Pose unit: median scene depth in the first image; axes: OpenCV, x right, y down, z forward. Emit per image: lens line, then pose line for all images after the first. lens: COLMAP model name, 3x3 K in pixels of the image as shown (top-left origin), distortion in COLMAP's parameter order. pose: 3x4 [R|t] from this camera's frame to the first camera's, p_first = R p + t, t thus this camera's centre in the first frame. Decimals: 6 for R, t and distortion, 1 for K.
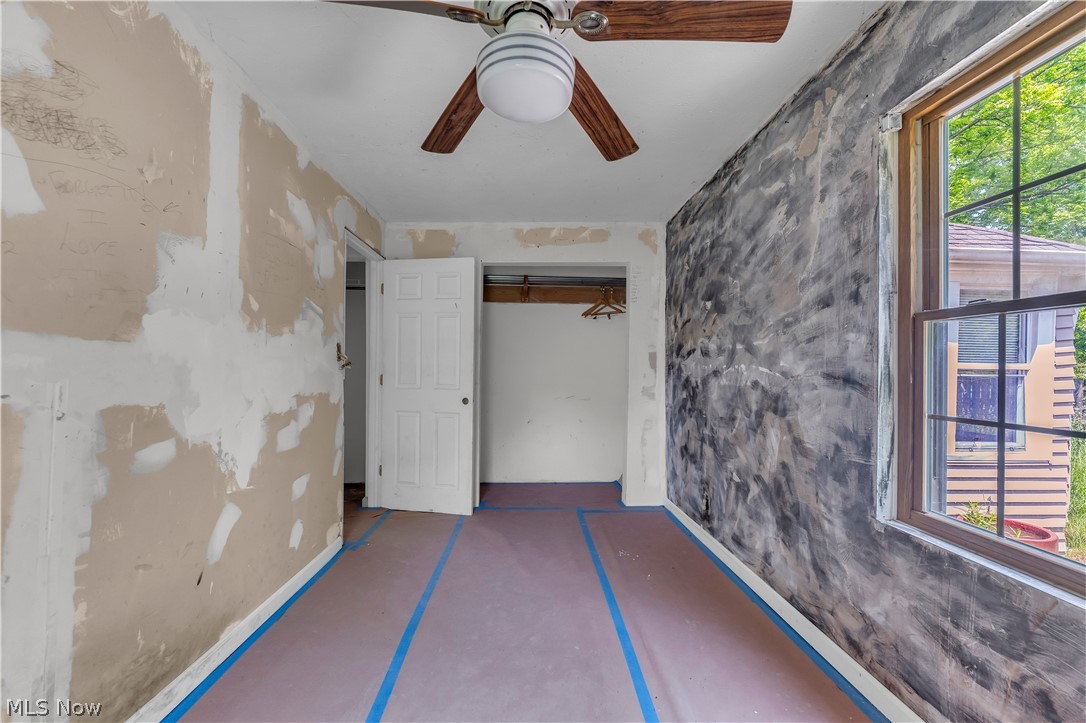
lens RADIAL K [[441.4, 0, 538.4], [0, 441.4, 369.7], [0, 0, 1]] dist [-0.001623, -0.000413]
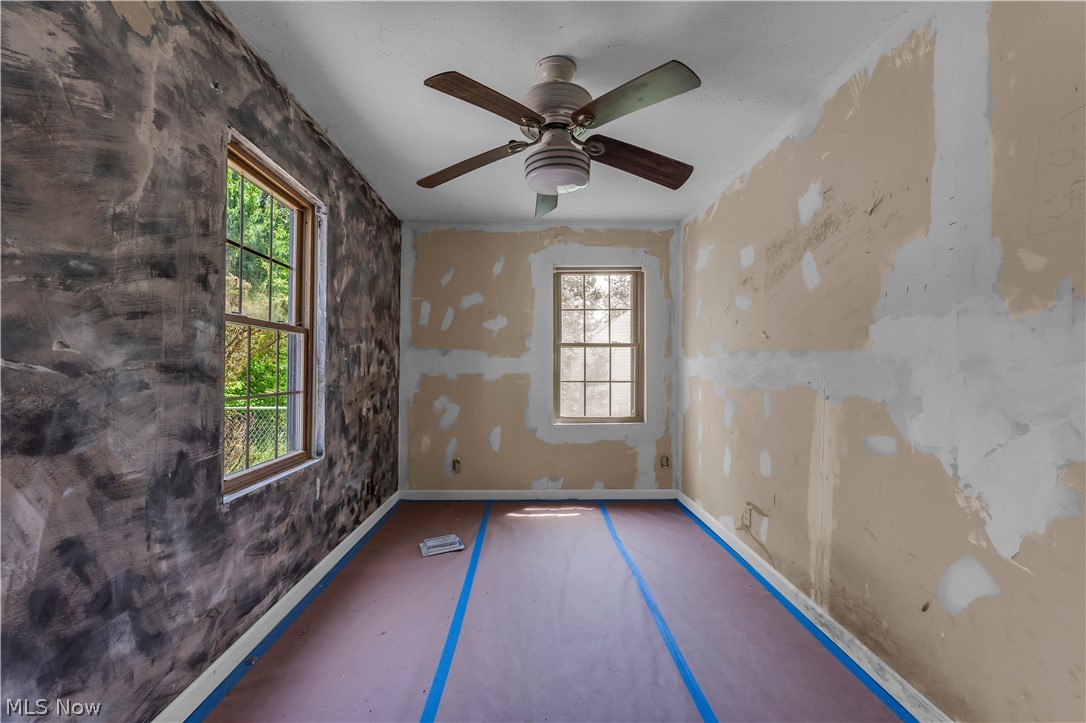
lens RADIAL K [[441.4, 0, 538.4], [0, 441.4, 369.7], [0, 0, 1]] dist [-0.001623, -0.000413]
pose [[-0.999868, -0.014013, 0.008222, 0.009283], [-0.013933, 0.999855, 0.009781, -0.000687], [-0.008358, 0.009665, -0.999918, 1.869598]]
